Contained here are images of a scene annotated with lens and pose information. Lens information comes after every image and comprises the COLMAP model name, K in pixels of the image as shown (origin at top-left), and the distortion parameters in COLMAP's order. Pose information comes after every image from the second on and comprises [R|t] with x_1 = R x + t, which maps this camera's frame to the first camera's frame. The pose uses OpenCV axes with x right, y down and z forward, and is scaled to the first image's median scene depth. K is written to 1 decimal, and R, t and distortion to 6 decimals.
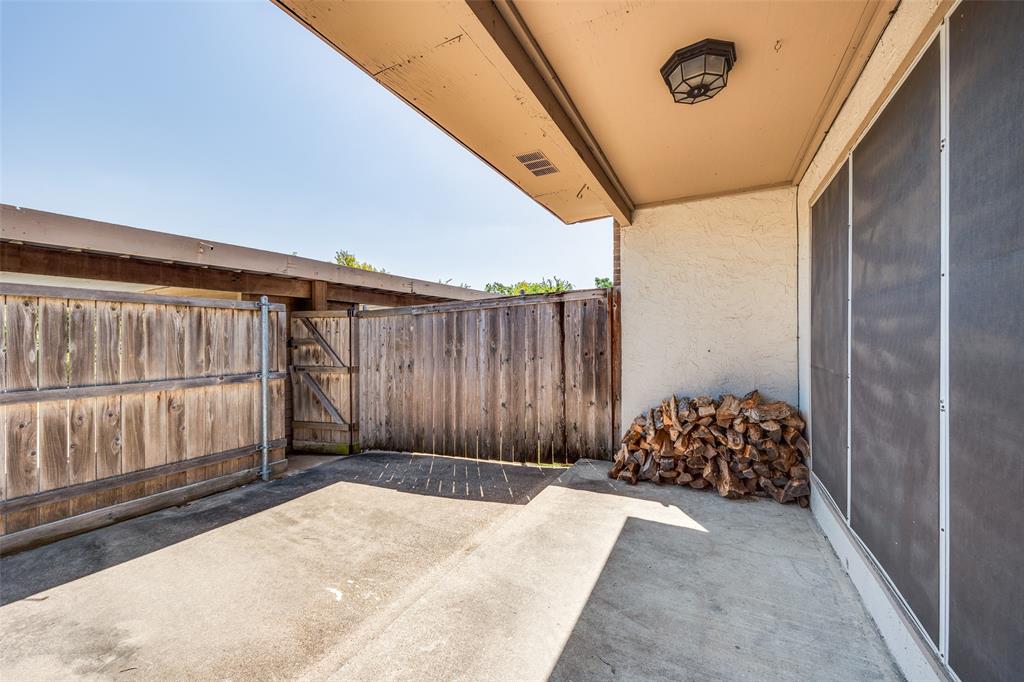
lens RADIAL K [[396.1, 0, 512.3], [0, 396.1, 339.3], [0, 0, 1]] dist [-0.003853, 0.000529]
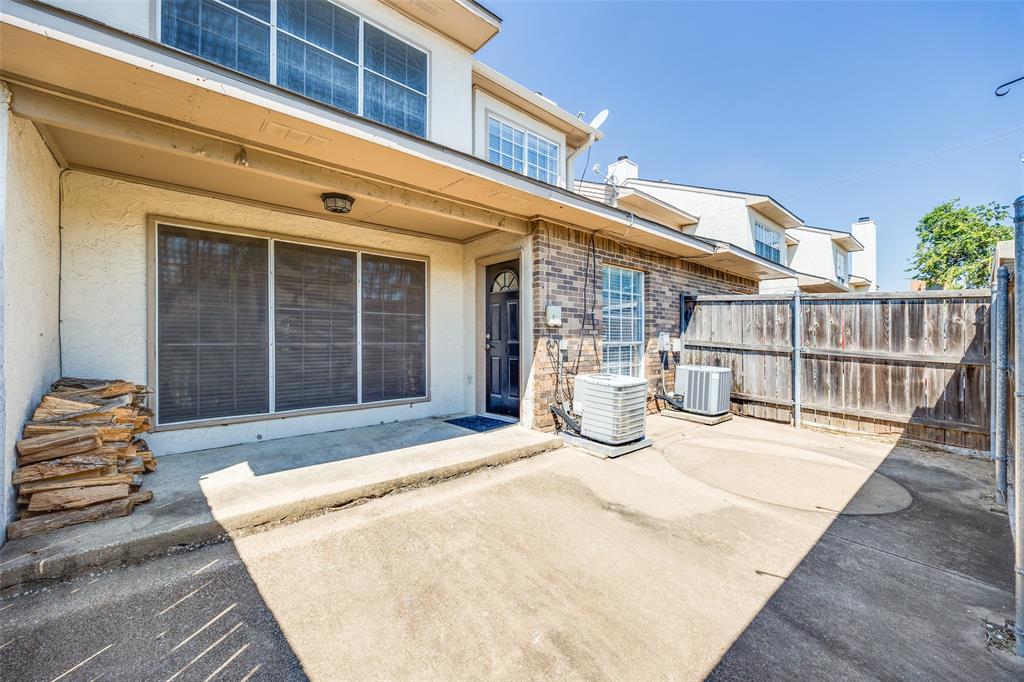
lens RADIAL K [[396.1, 0, 512.5], [0, 396.1, 339.3], [0, 0, 1]] dist [-0.003853, 0.000529]
pose [[-0.929751, 0.003215, 0.368176, -0.770571], [0.004032, 0.999991, 0.001449, 0.052483], [-0.368168, 0.002832, -0.929755, 1.693059]]
